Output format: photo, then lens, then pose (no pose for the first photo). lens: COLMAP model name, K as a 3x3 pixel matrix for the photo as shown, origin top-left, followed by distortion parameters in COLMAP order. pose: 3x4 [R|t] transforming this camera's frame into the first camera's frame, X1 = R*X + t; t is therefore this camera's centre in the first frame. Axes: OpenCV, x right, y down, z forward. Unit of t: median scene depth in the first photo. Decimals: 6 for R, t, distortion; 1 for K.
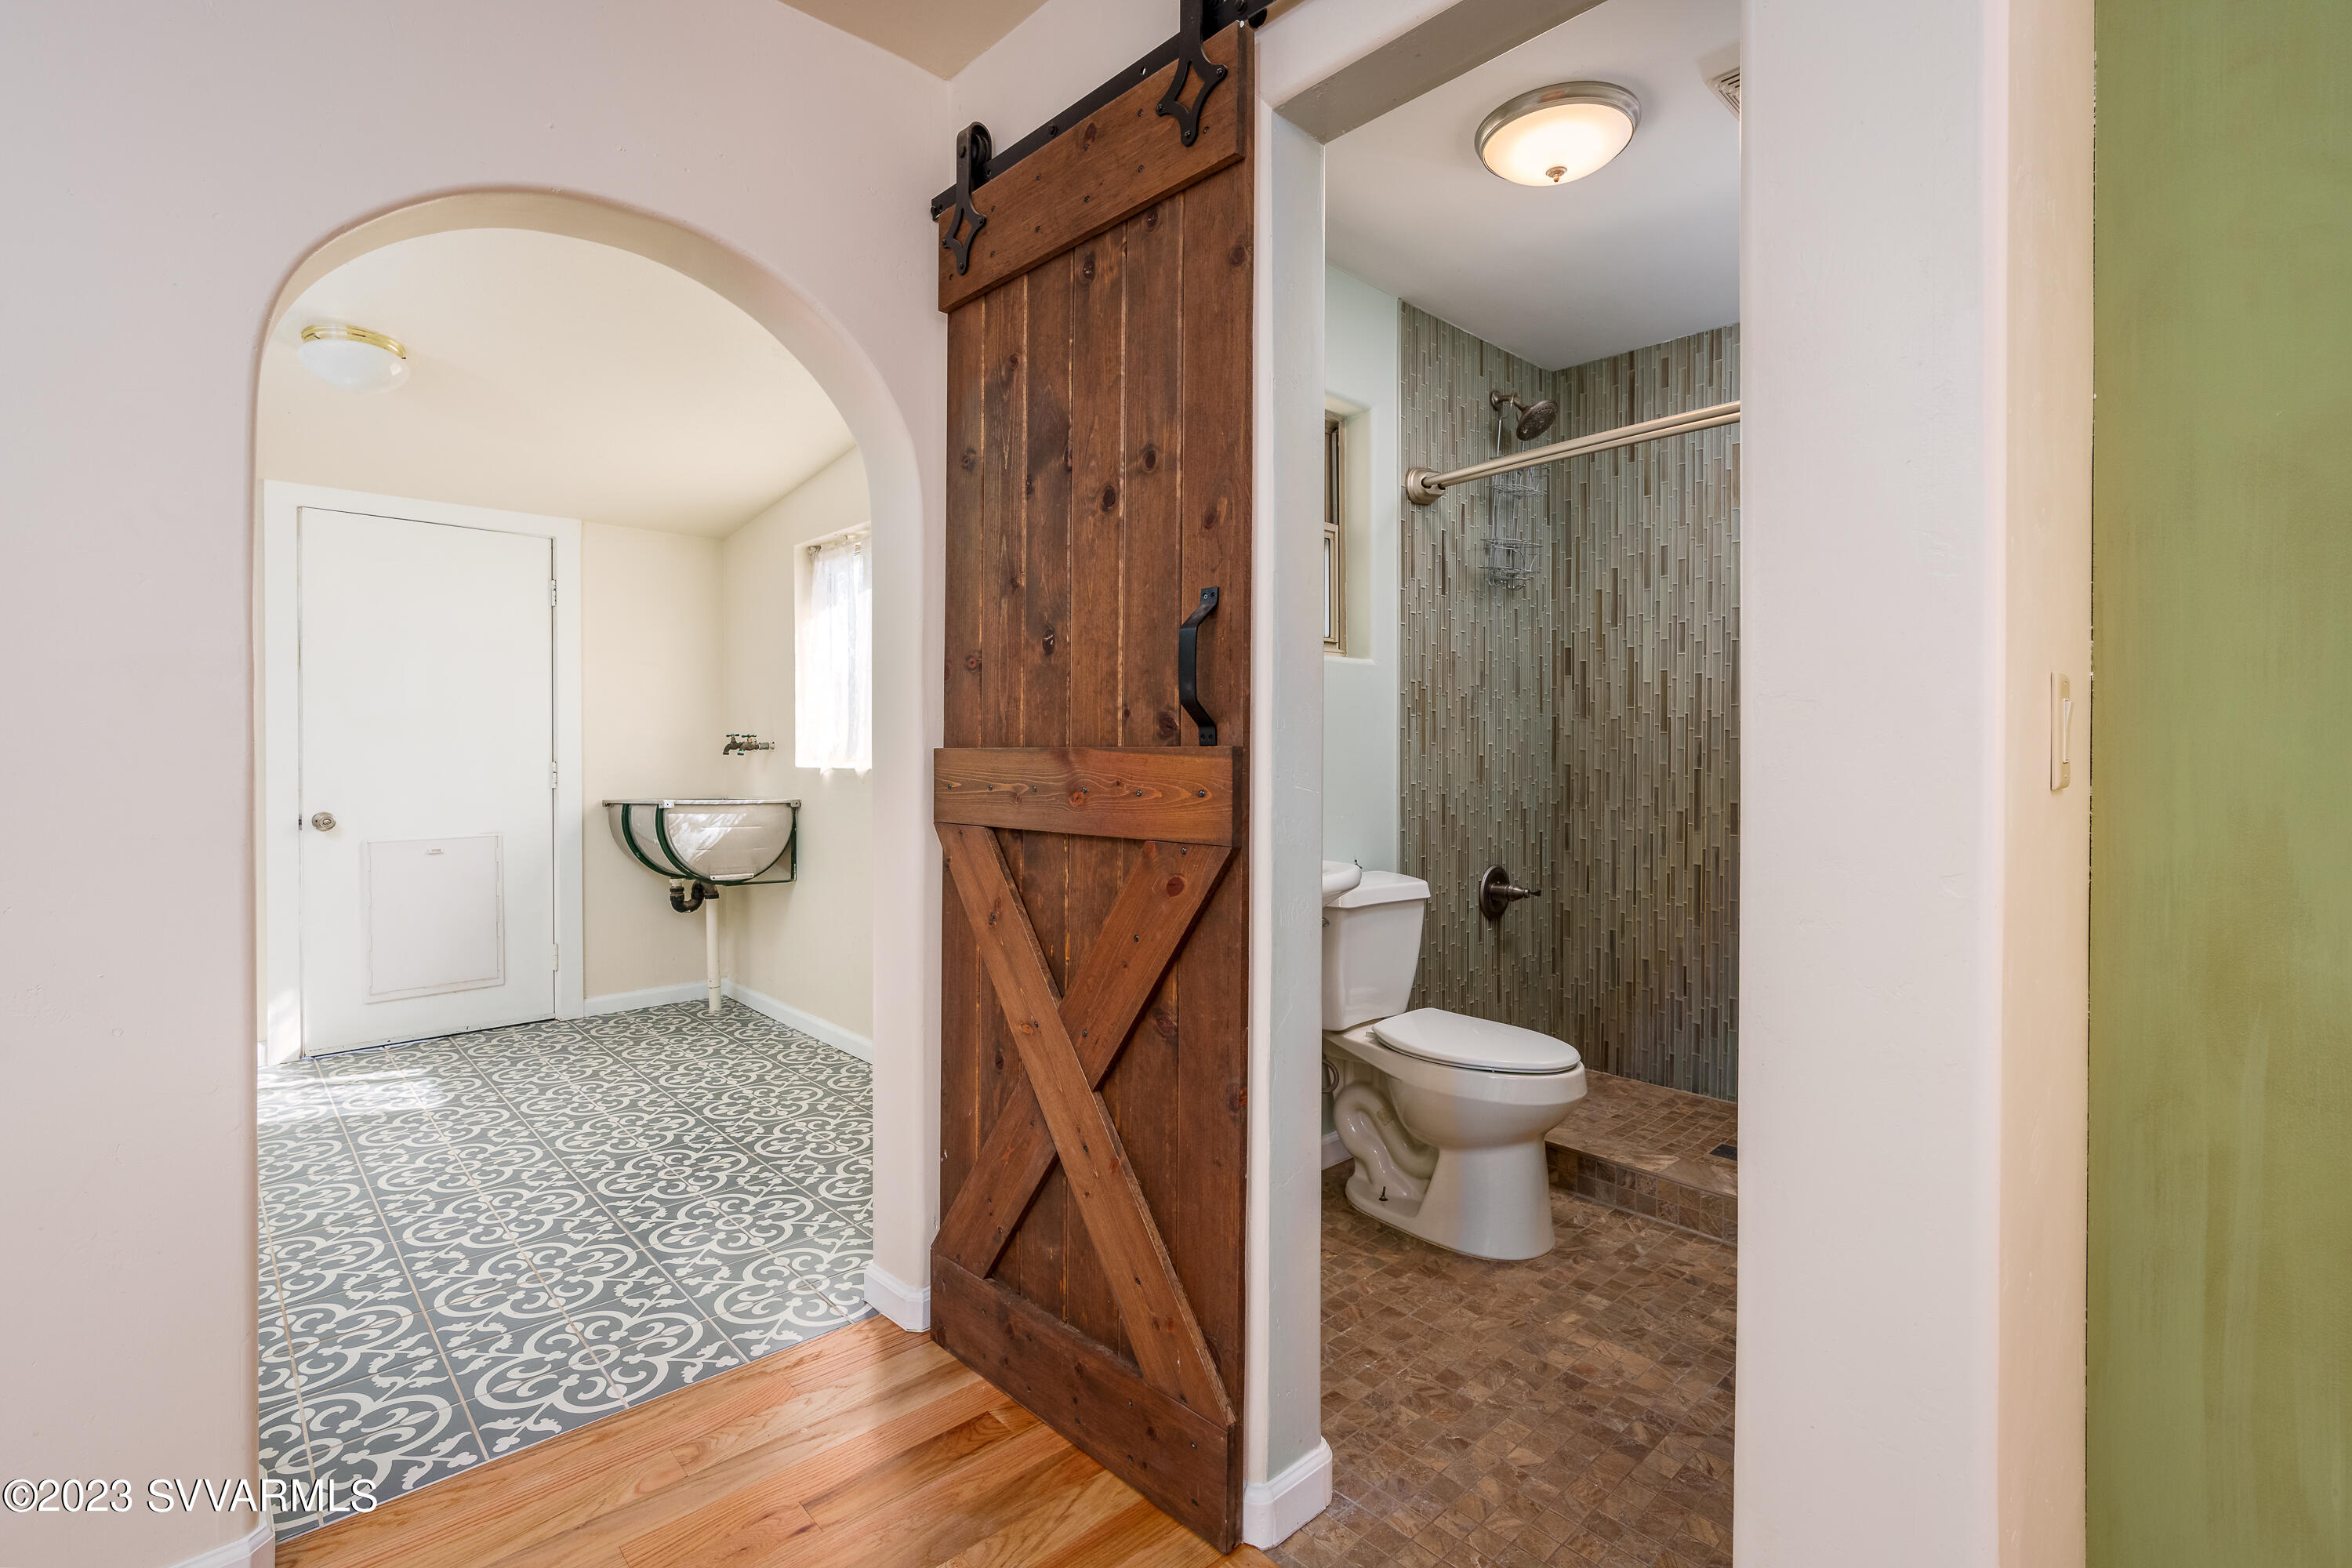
lens RADIAL K [[1101.3, 0, 1161.9], [0, 1101.3, 765.5], [0, 0, 1]] dist [-0.003167, 0.002720]
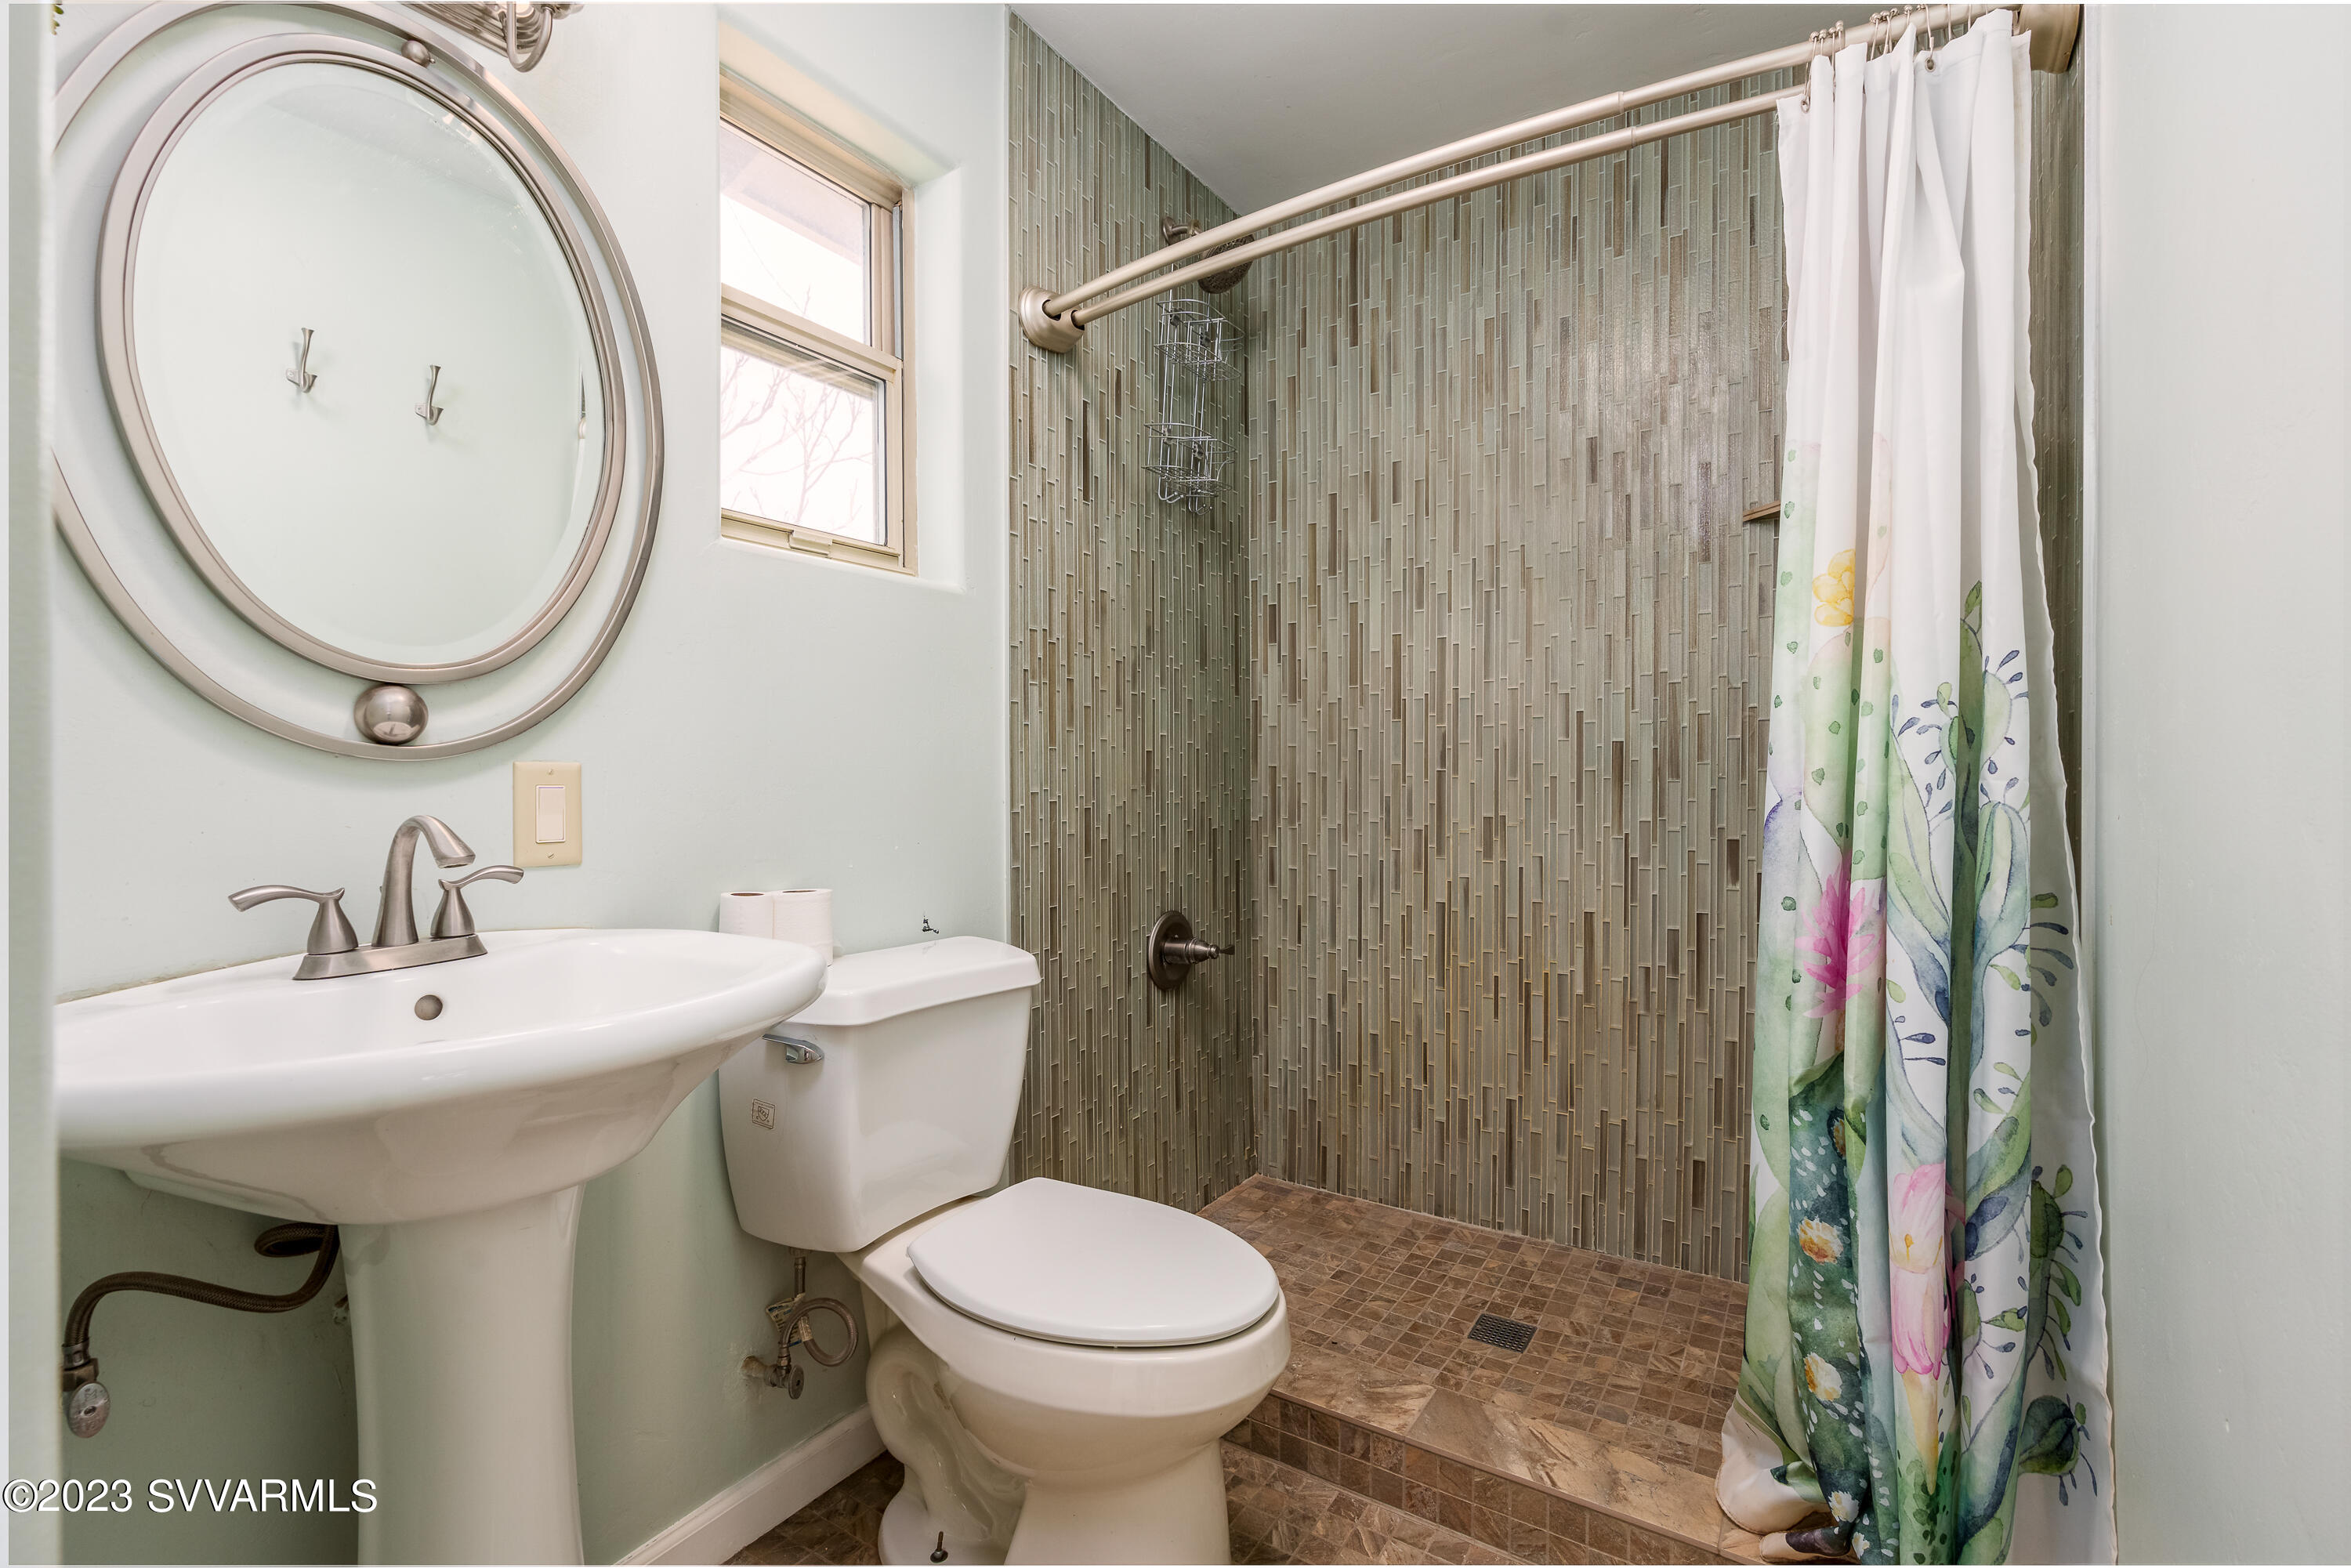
lens RADIAL K [[1100.8, 0, 1186.4], [0, 1100.8, 786.9], [0, 0, 1]] dist [-0.003167, 0.002720]
pose [[0.966439, -0.004210, 0.256861, 0.146644], [0.004027, 0.999991, 0.001239, 0.013066], [-0.256864, -0.000163, 0.966448, 0.361726]]
